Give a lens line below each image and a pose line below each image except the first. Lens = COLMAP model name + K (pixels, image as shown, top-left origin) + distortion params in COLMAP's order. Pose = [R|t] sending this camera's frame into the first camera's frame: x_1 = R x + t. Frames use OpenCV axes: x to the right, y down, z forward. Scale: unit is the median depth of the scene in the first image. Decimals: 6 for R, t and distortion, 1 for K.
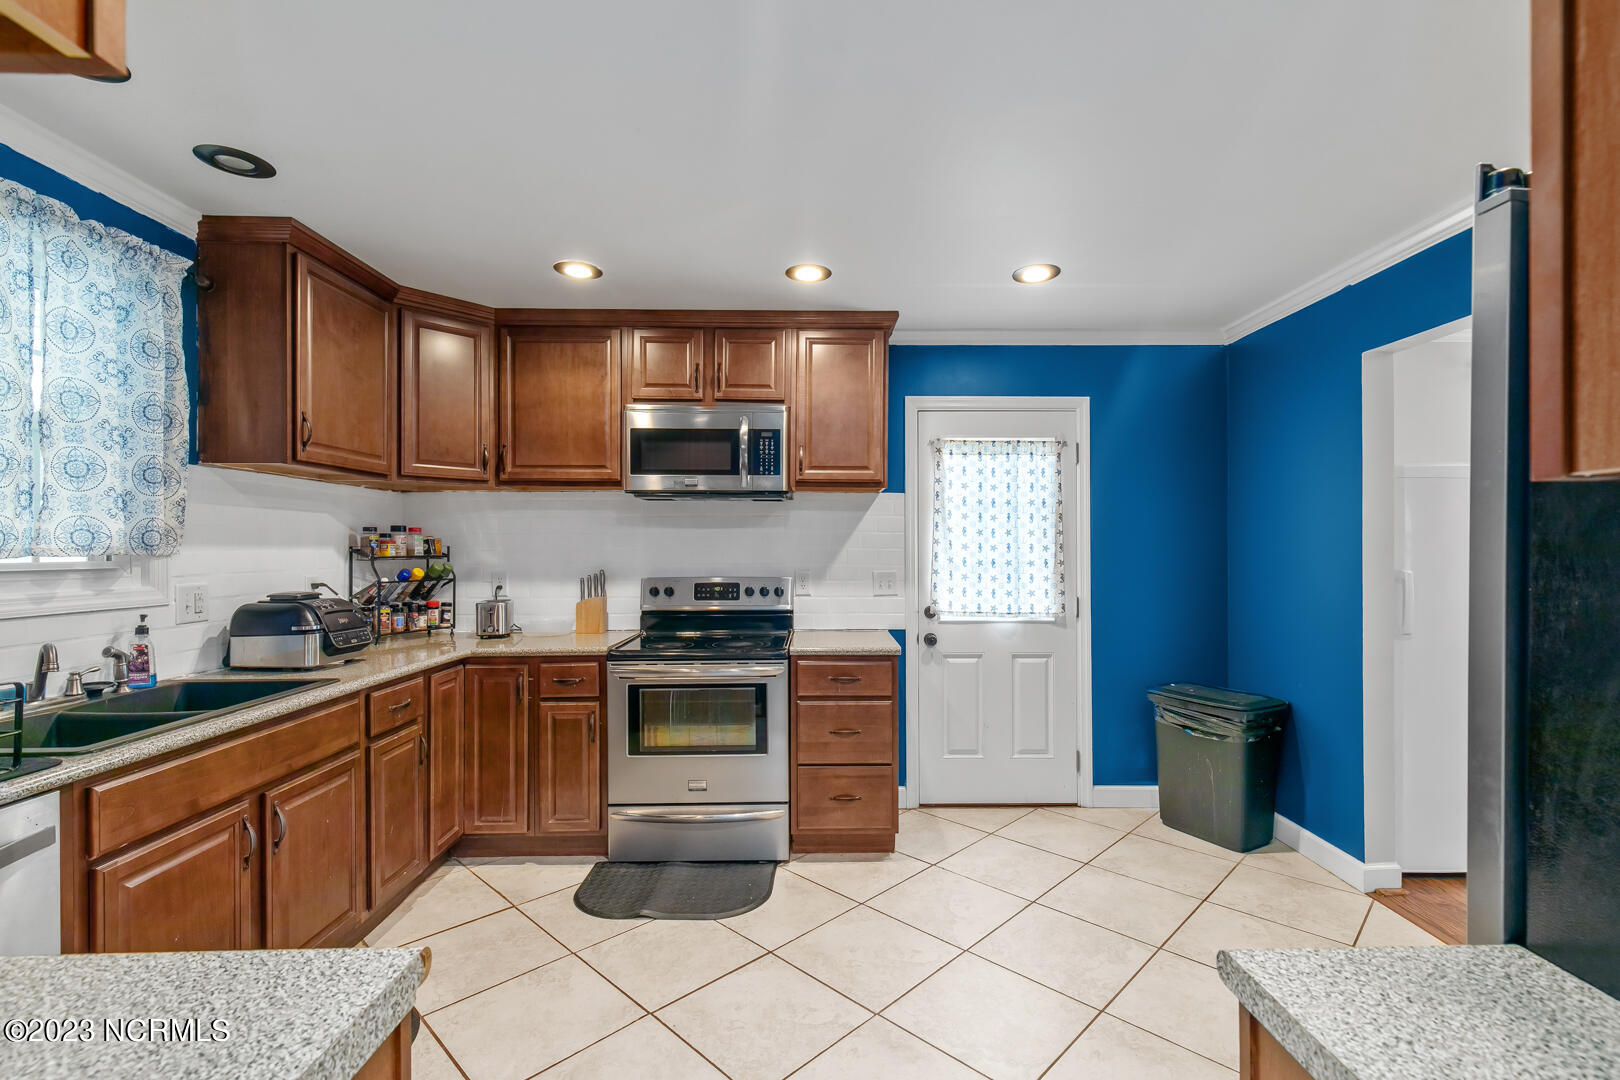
lens RADIAL K [[745.8, 0, 818.7], [0, 745.8, 544.6], [0, 0, 1]] dist [0.002253, 0.000053]
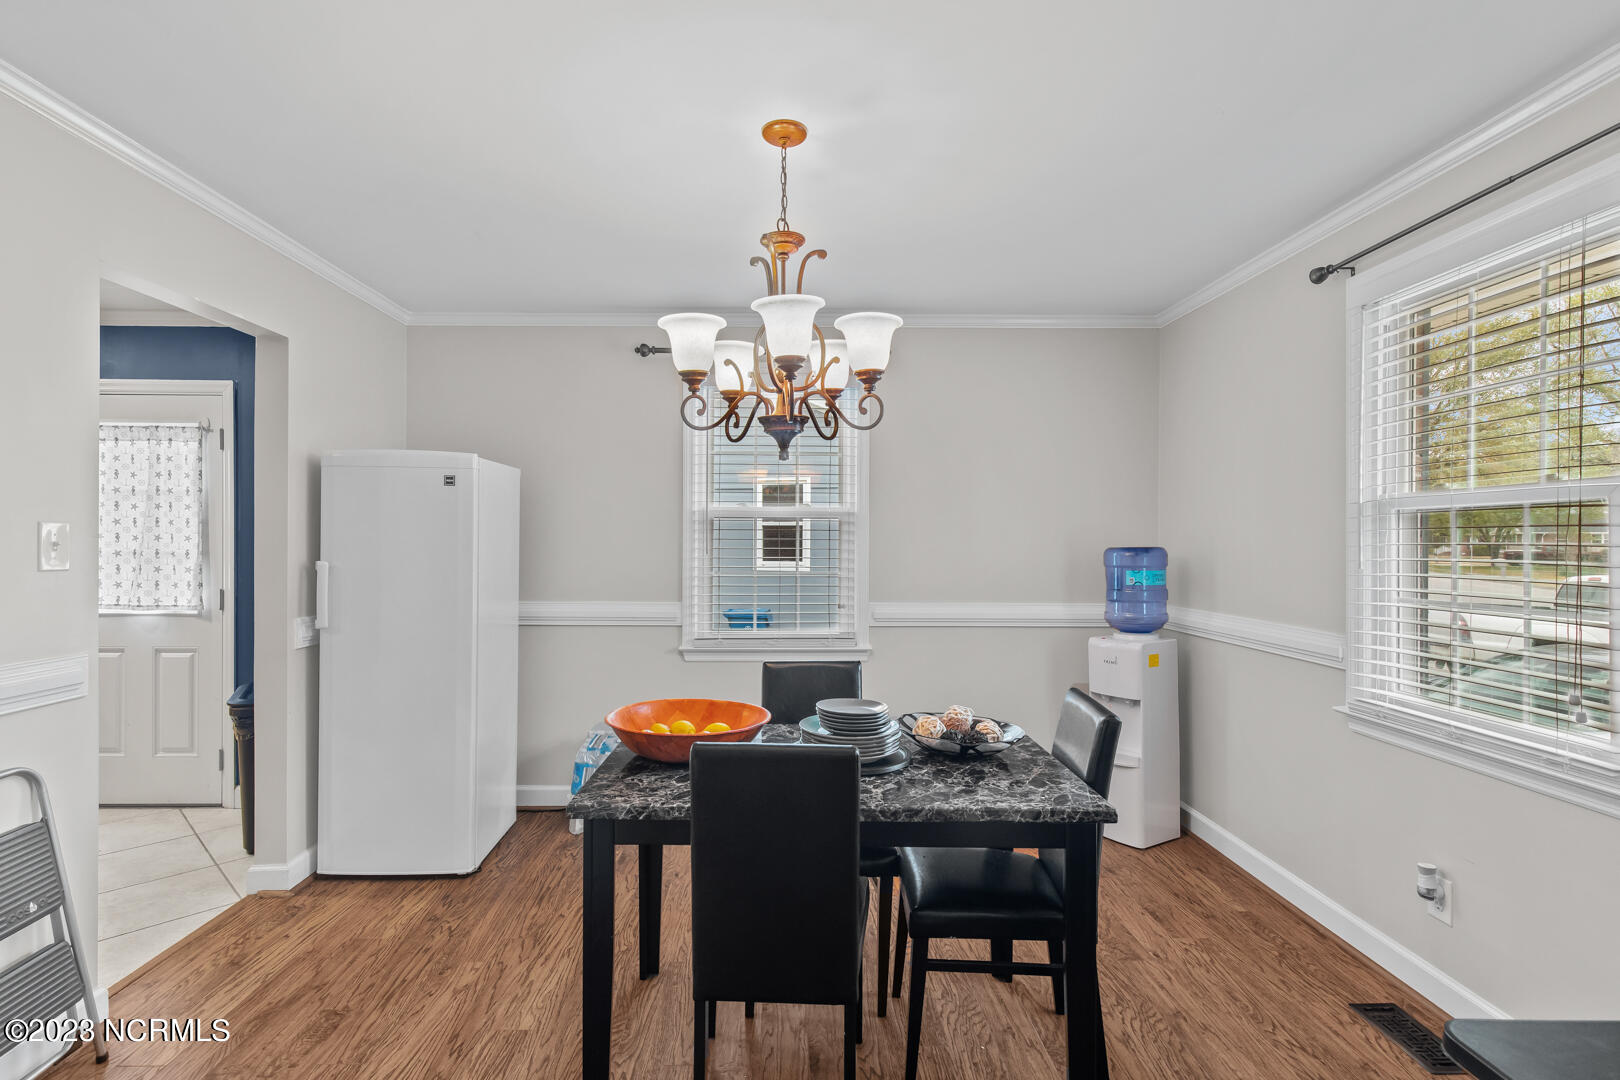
lens RADIAL K [[767.9, 0, 797.1], [0, 767.9, 540.7], [0, 0, 1]] dist [0.000932, -0.001196]
pose [[0.999987, 0.004369, 0.002650, 1.086616], [-0.004379, 0.999984, 0.003663, 0.000825], [-0.002634, -0.003674, 0.999990, 0.010253]]
